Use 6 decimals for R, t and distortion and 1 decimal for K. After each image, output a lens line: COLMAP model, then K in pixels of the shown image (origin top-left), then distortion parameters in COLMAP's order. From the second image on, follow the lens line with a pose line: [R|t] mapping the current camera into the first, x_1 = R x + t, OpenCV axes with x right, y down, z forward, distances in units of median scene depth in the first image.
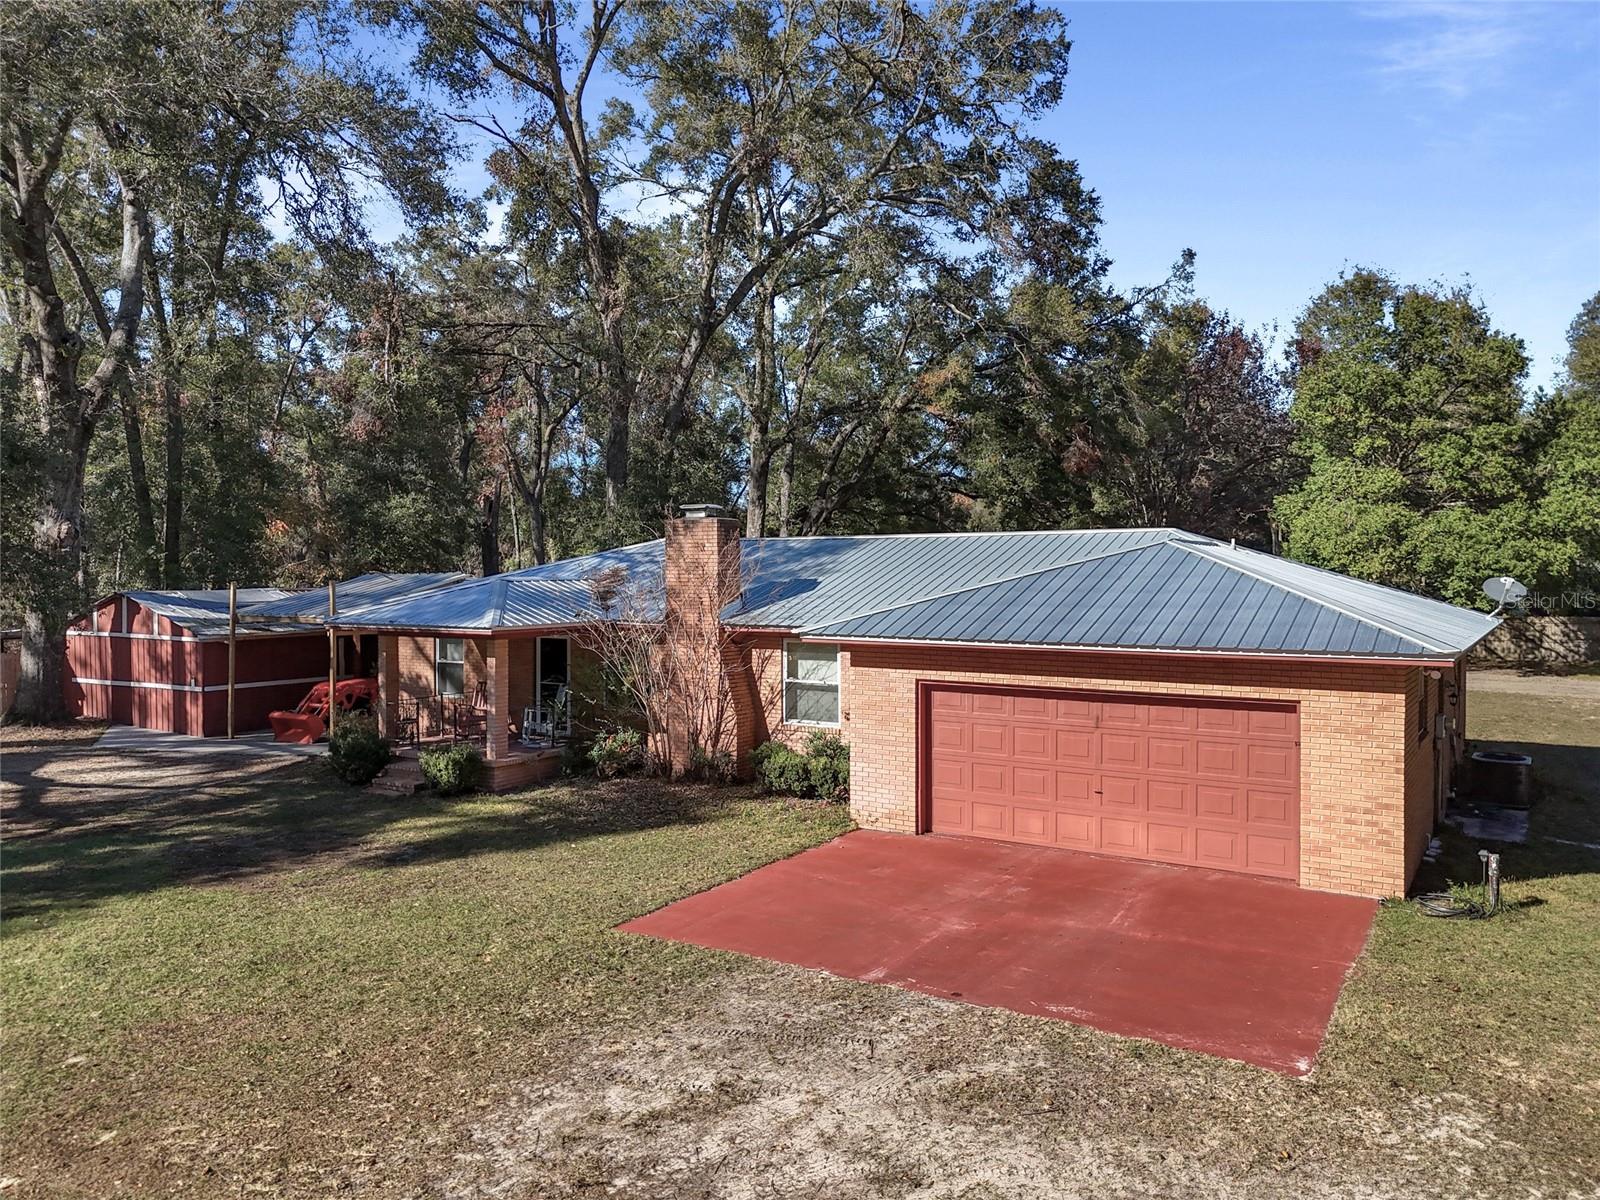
lens RADIAL K [[1188.6, 0, 800.0], [0, 1188.6, 600.0], [0, 0, 1]] dist [0.079707, -0.072038]
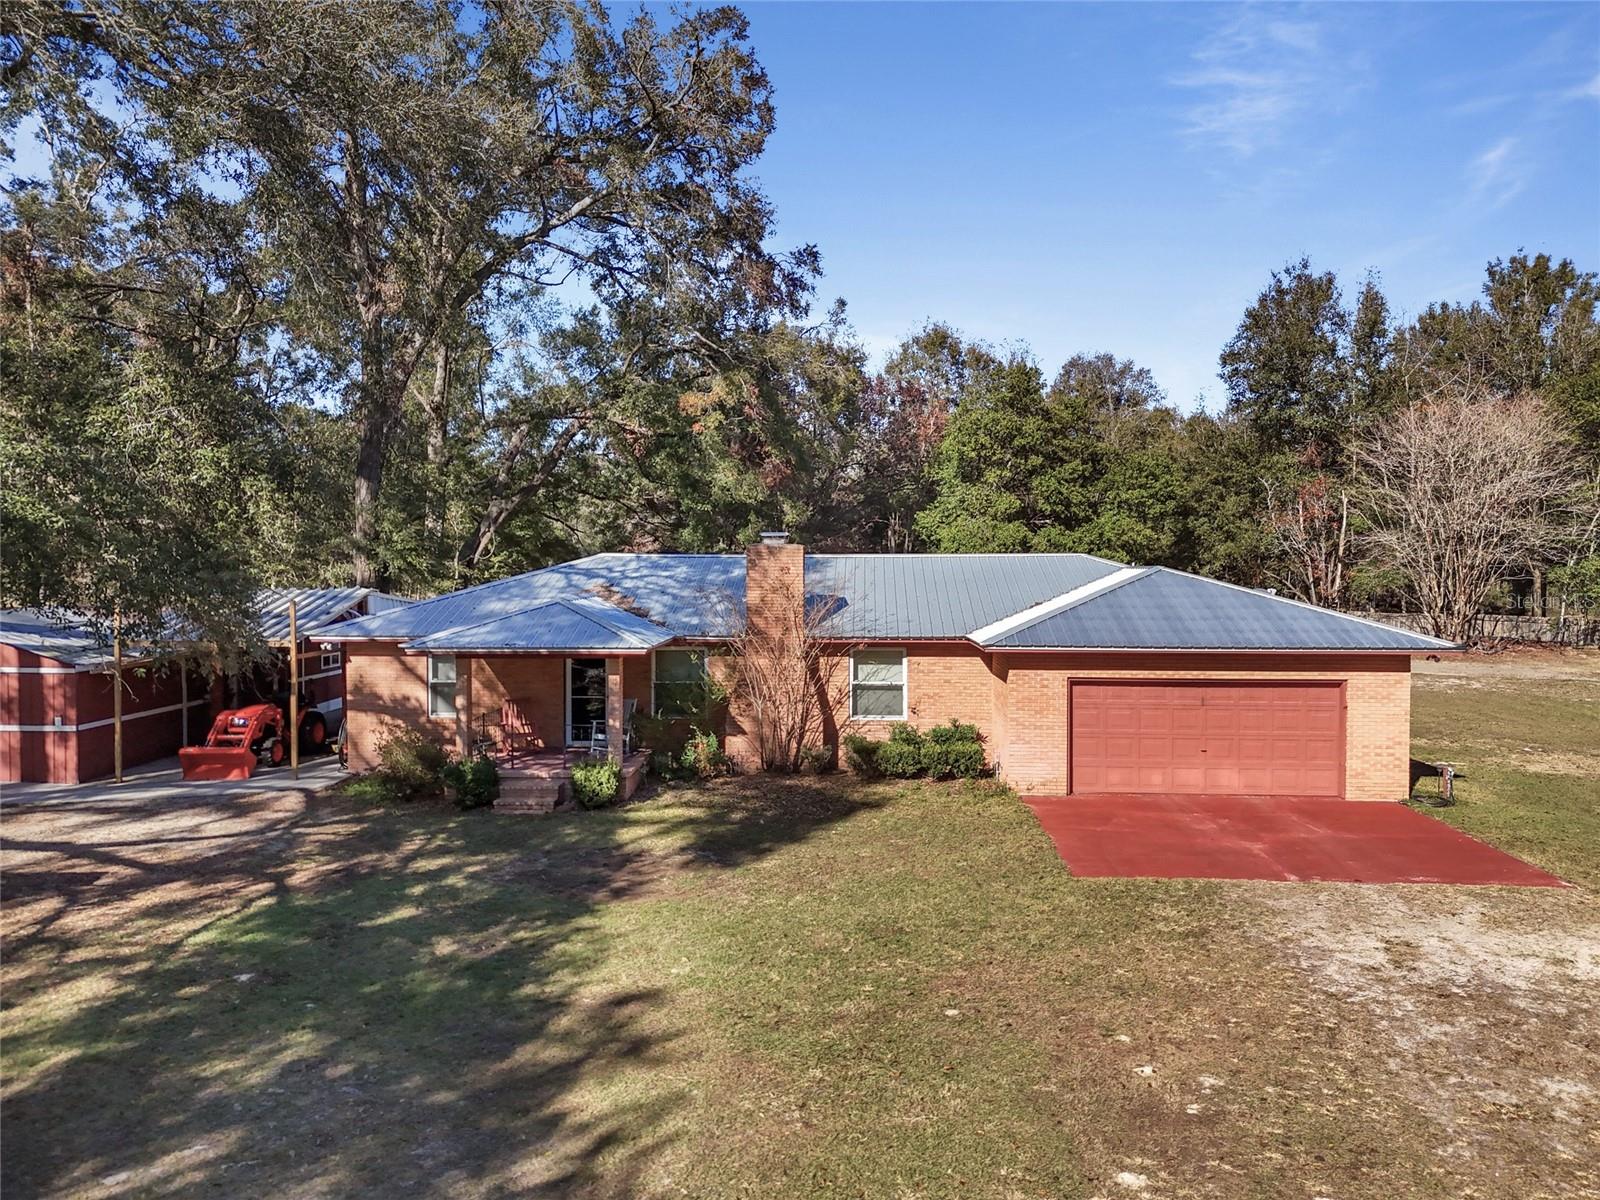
lens RADIAL K [[1188.6, 0, 800.0], [0, 1188.6, 600.0], [0, 0, 1]] dist [0.079707, -0.072038]
pose [[0.871982, -0.016928, 0.489245, -0.643516], [0.011041, 0.999828, 0.014916, -0.033307], [-0.489414, -0.007605, 0.872019, -0.002874]]
